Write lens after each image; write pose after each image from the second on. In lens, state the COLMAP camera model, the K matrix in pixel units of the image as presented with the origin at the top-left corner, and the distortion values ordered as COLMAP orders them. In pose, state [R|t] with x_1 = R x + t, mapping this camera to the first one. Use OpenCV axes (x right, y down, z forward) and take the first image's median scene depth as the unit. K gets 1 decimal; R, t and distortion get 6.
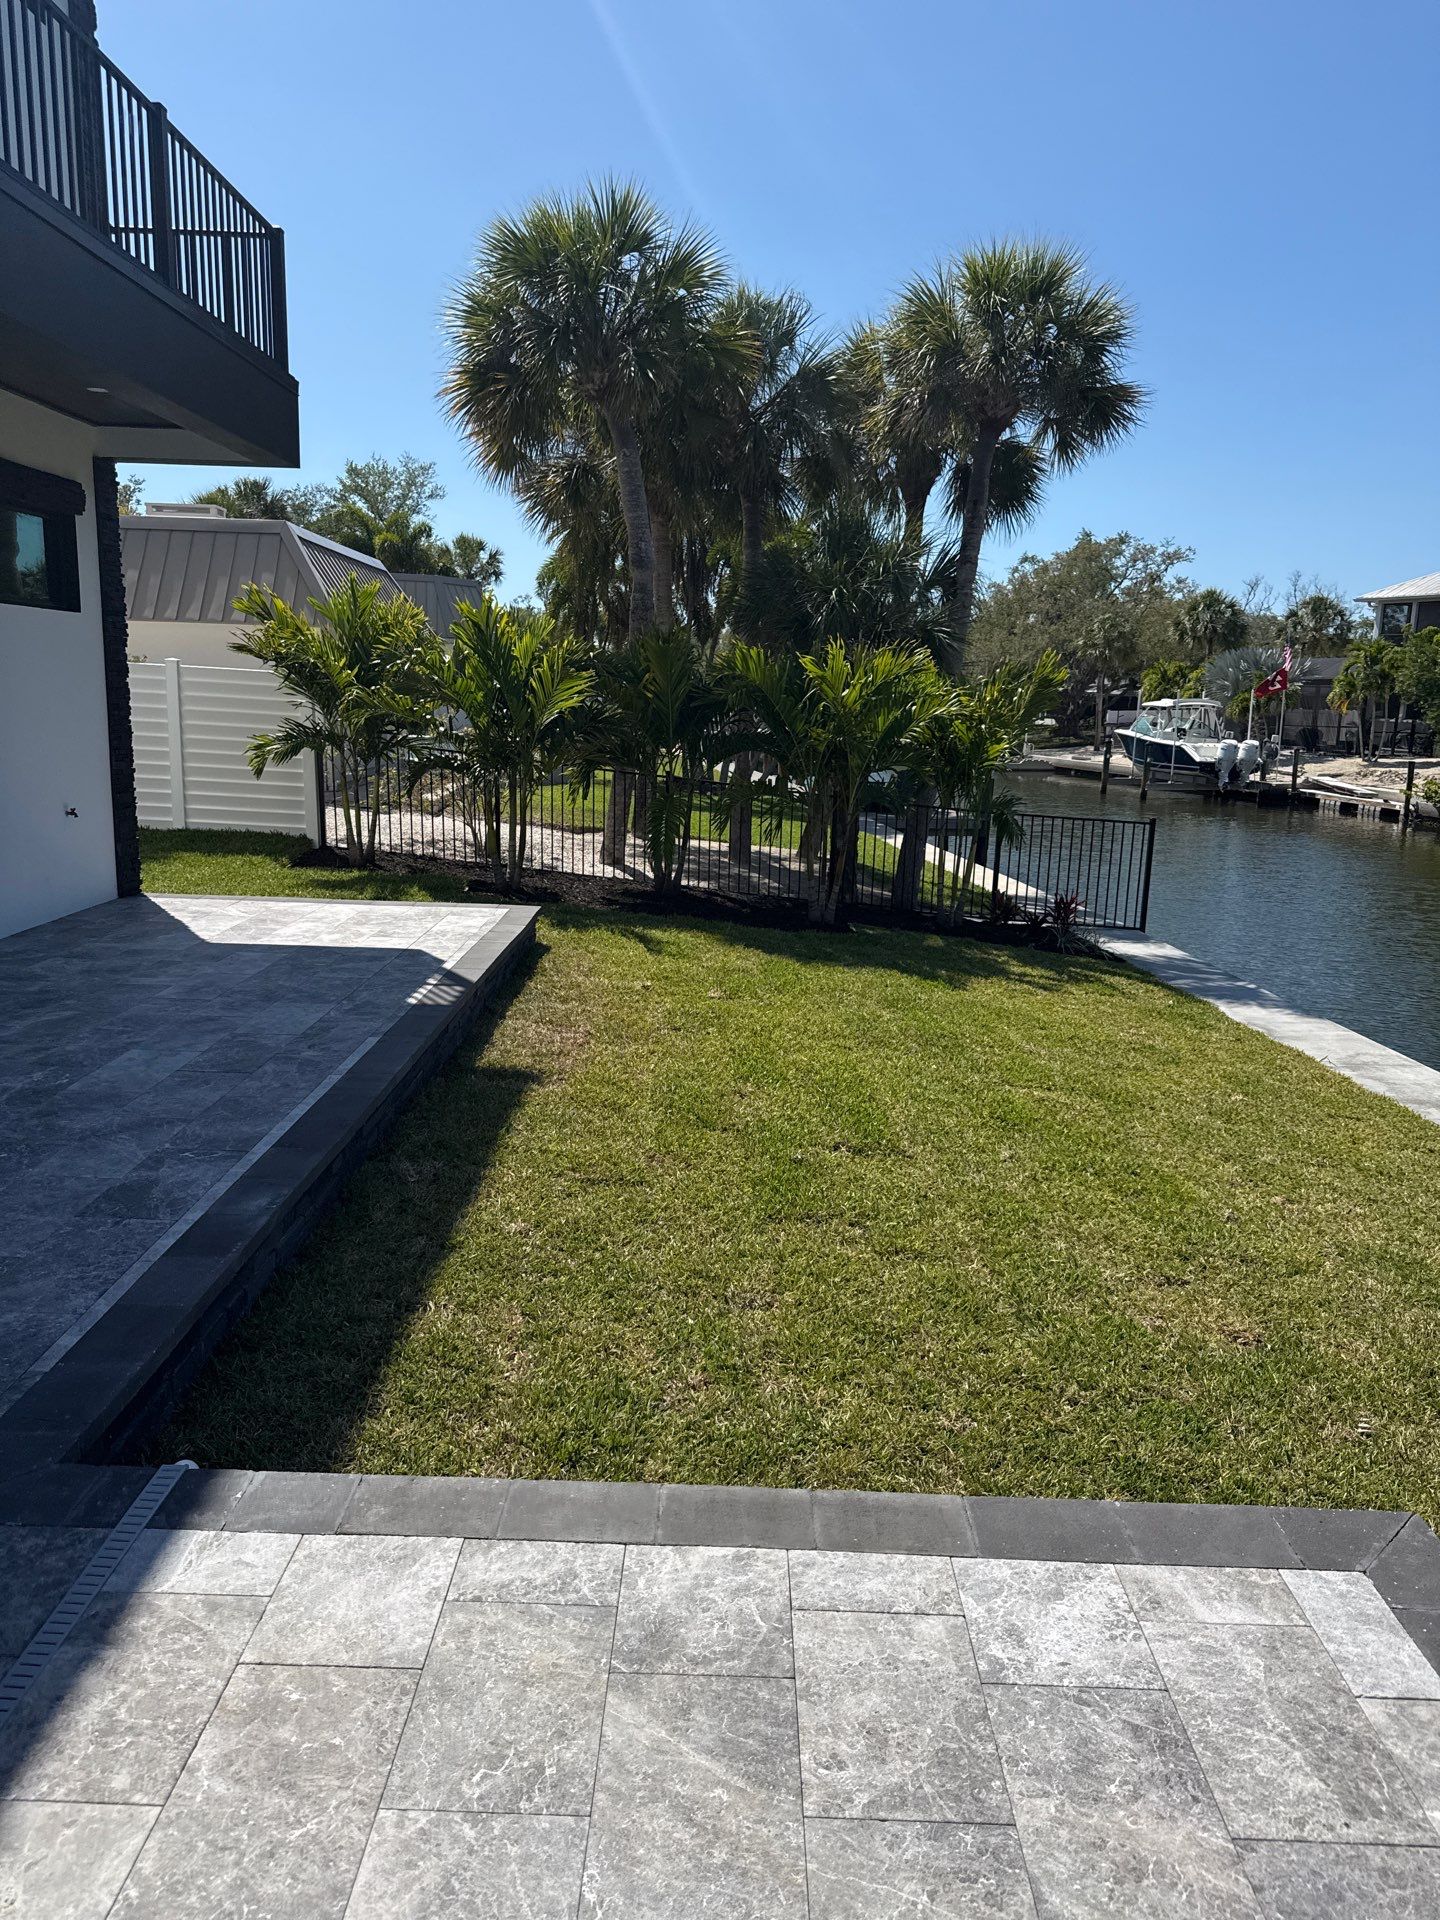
lens RADIAL K [[1344.7, 0, 729.9], [0, 1344.7, 950.6], [0, 0, 1]] dist [0.058281, -0.075400]
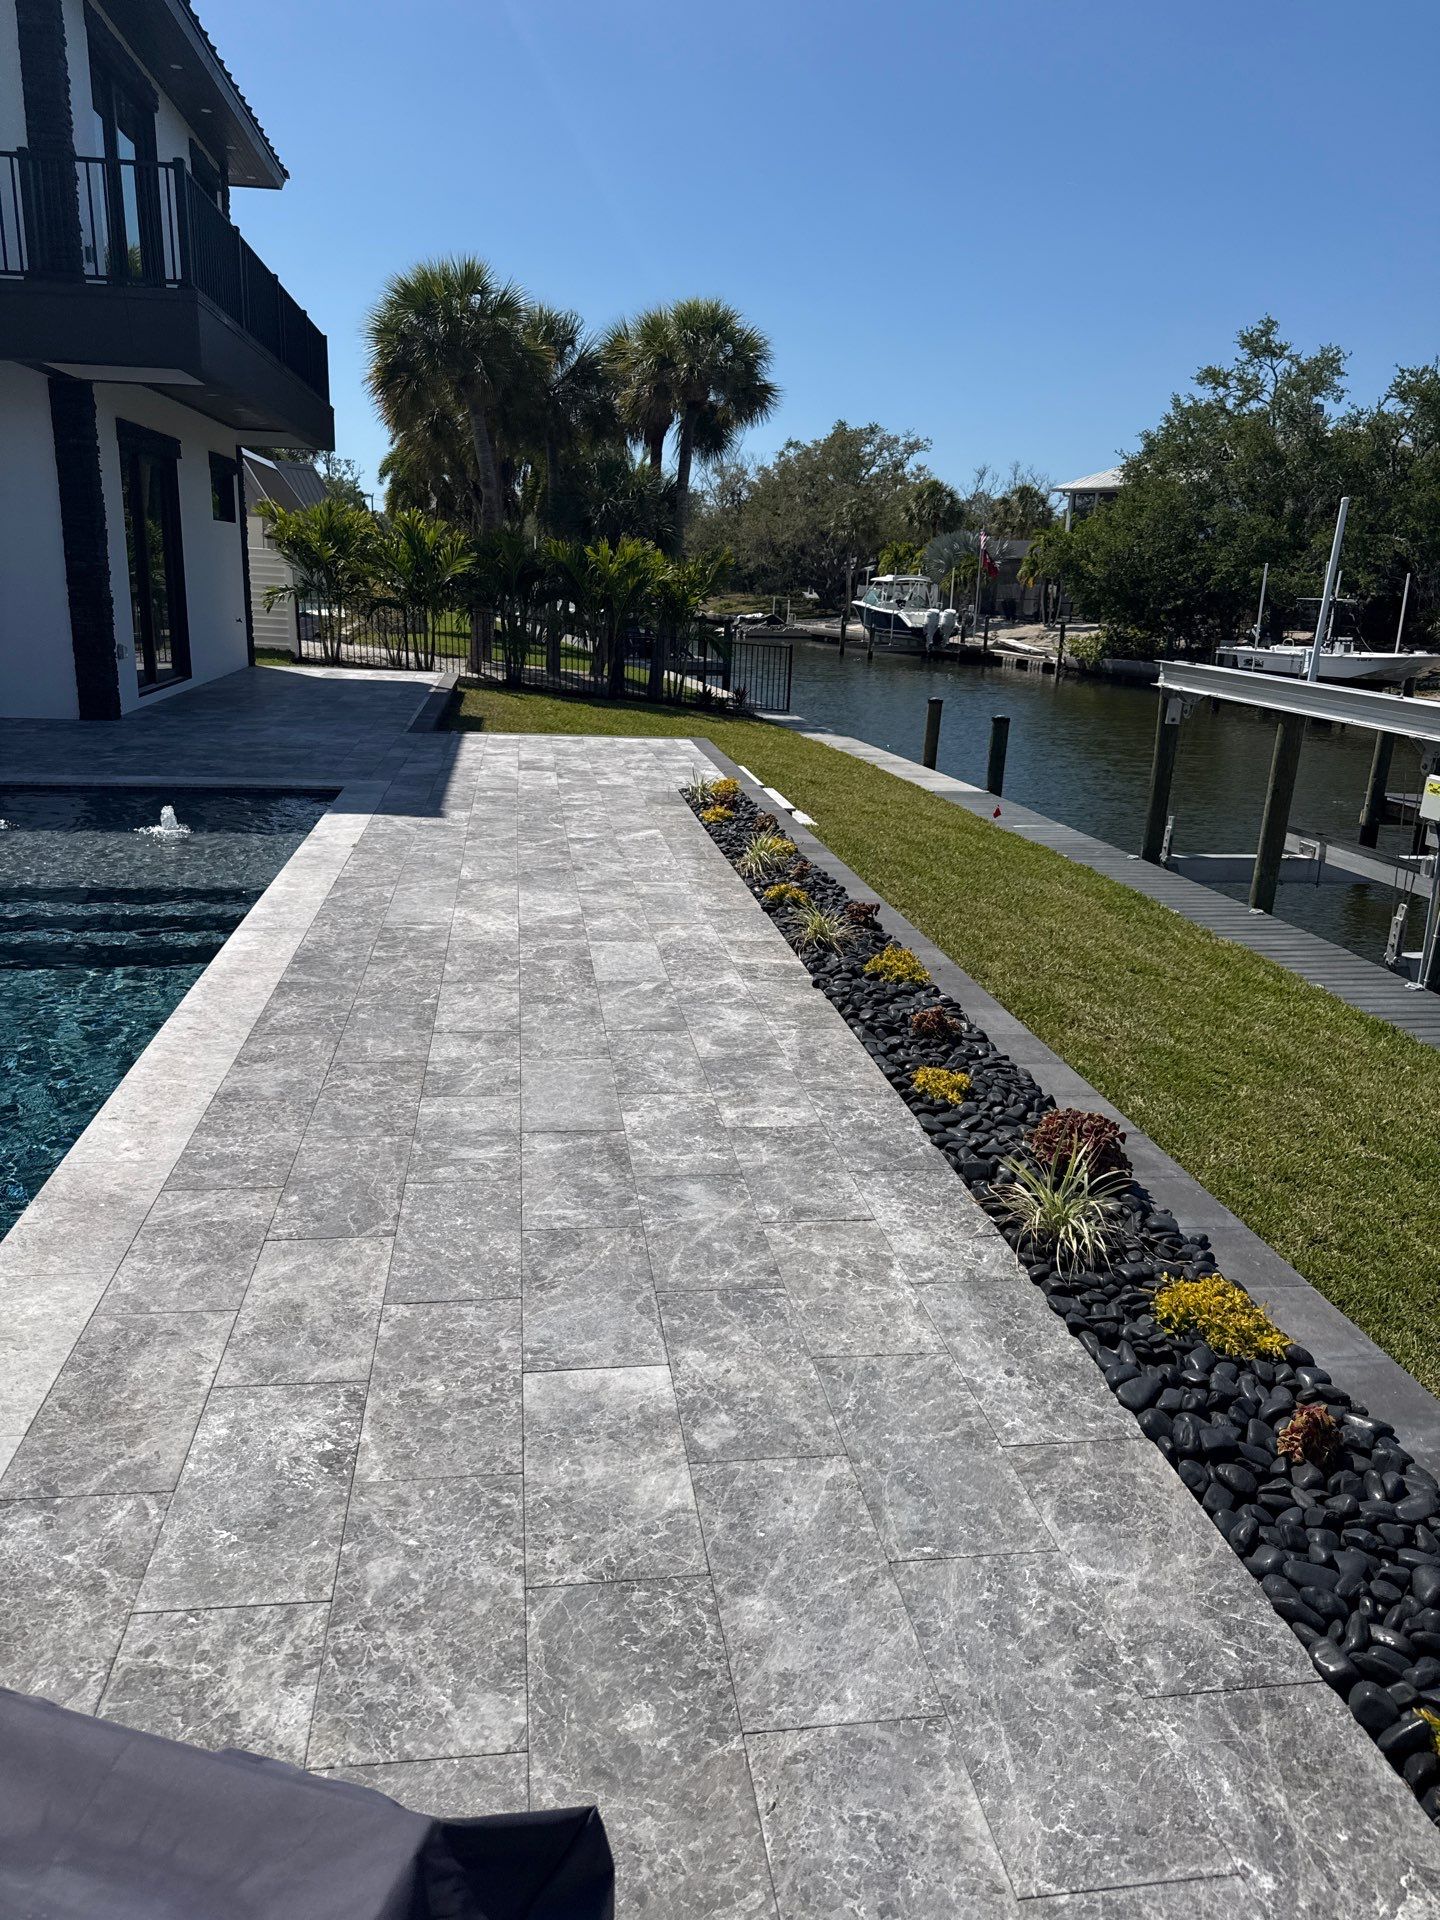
lens RADIAL K [[1356.1, 0, 709.4], [0, 1356.1, 958.7], [0, 0, 1]] dist [0.105946, -0.138422]
pose [[0.991036, -0.029534, 0.130287, -0.009801], [0.017668, 0.995665, 0.091315, 0.043786], [-0.132419, -0.088194, 0.987262, -0.229775]]
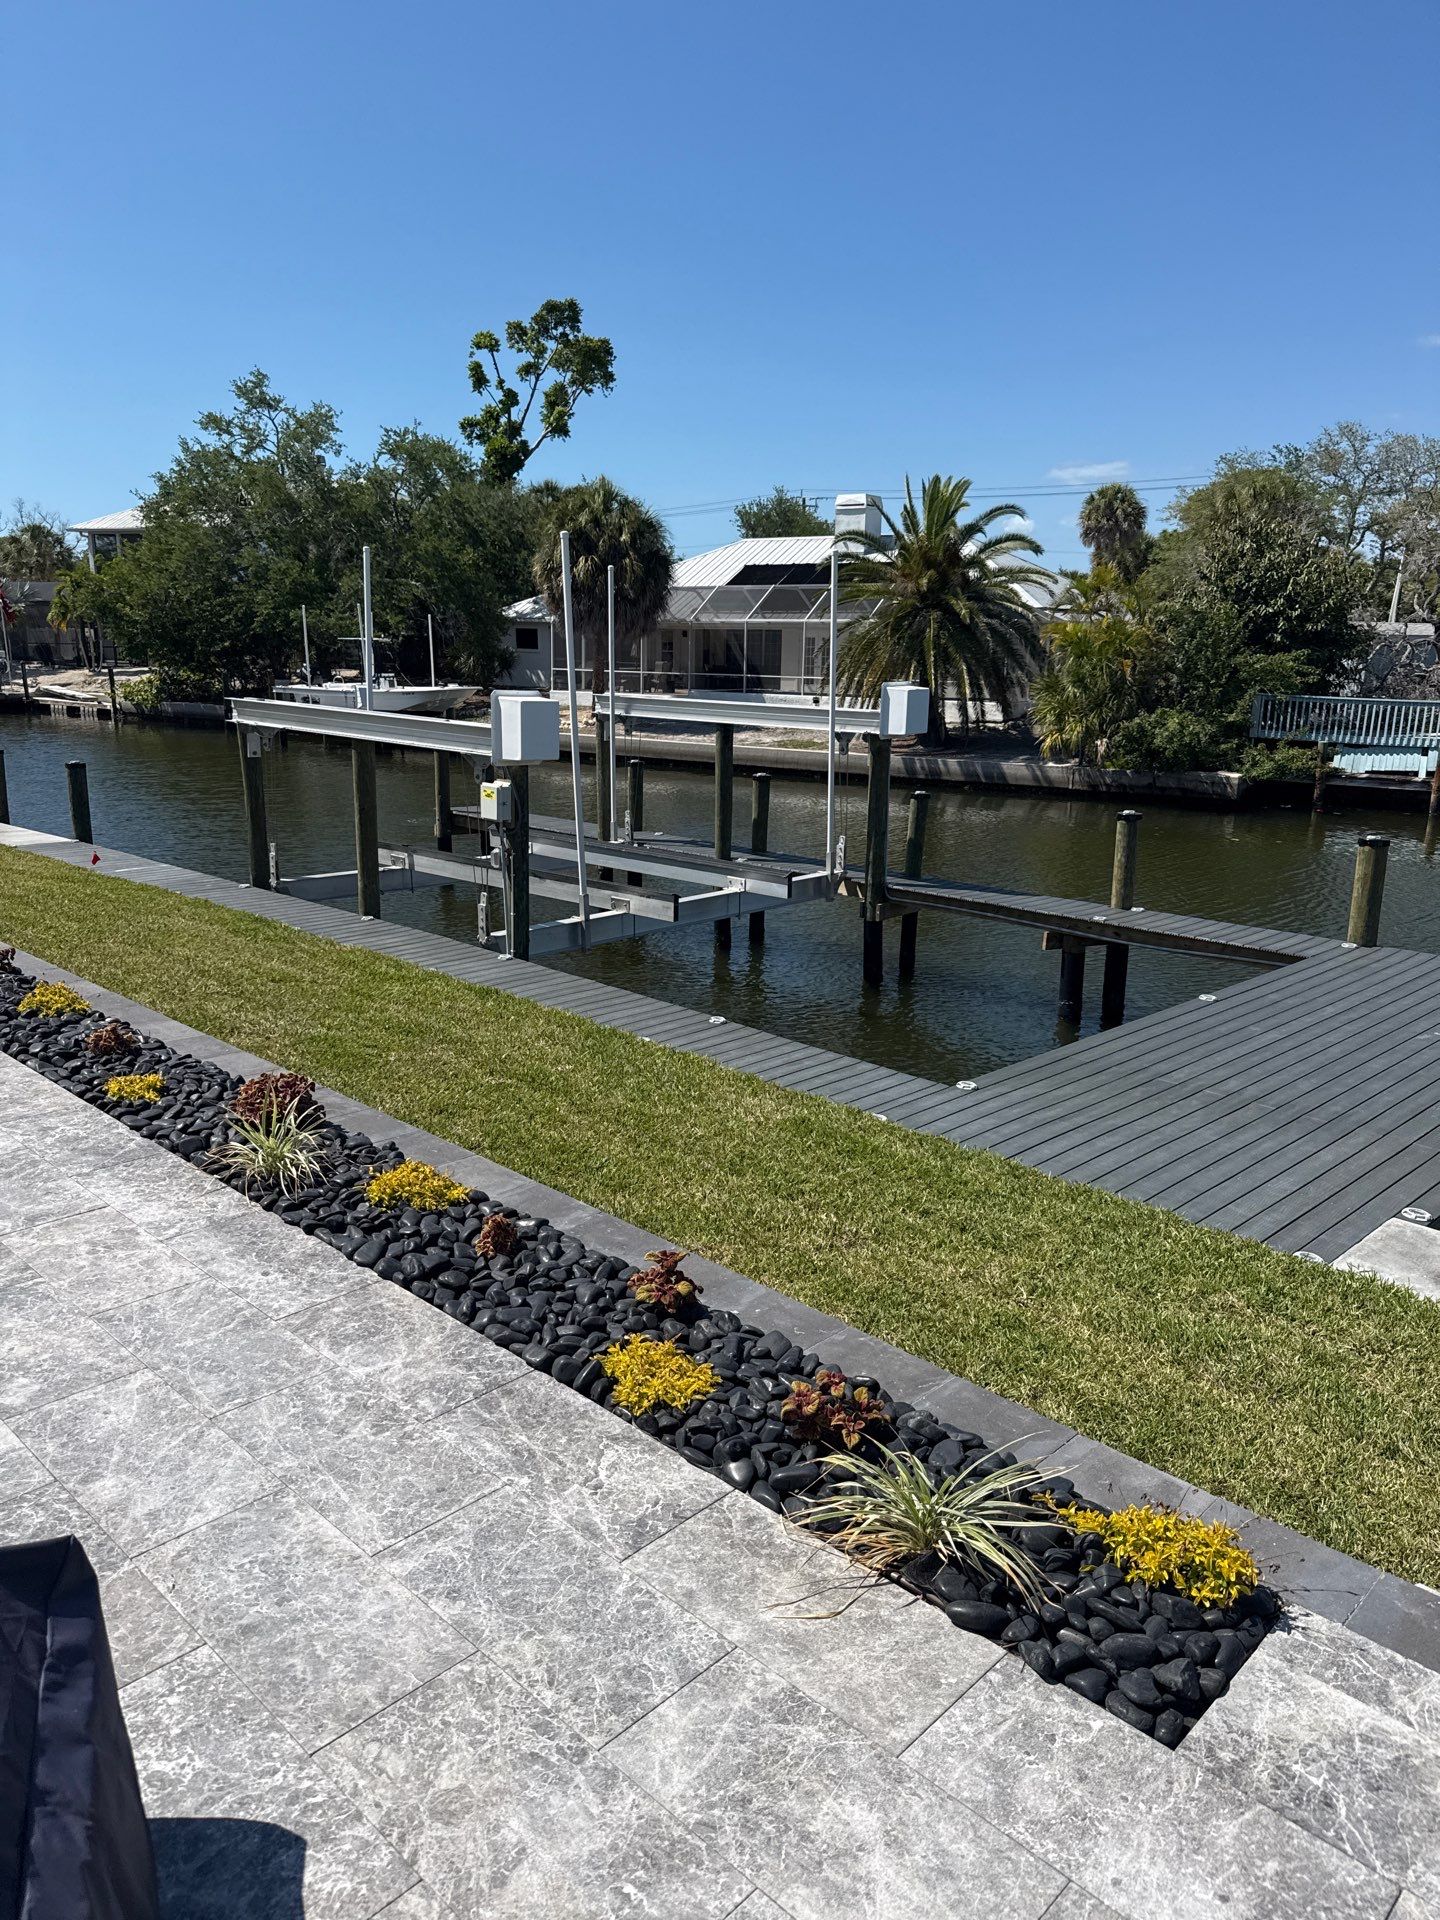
lens RADIAL K [[1398.8, 0, 762.7], [0, 1398.8, 967.6], [0, 0, 1]] dist [0.025247, -0.094065]
pose [[0.686400, -0.180666, 0.704426, -0.029374], [0.137351, 0.983422, 0.118384, 0.048718], [-0.714136, 0.015495, 0.699836, -0.256155]]
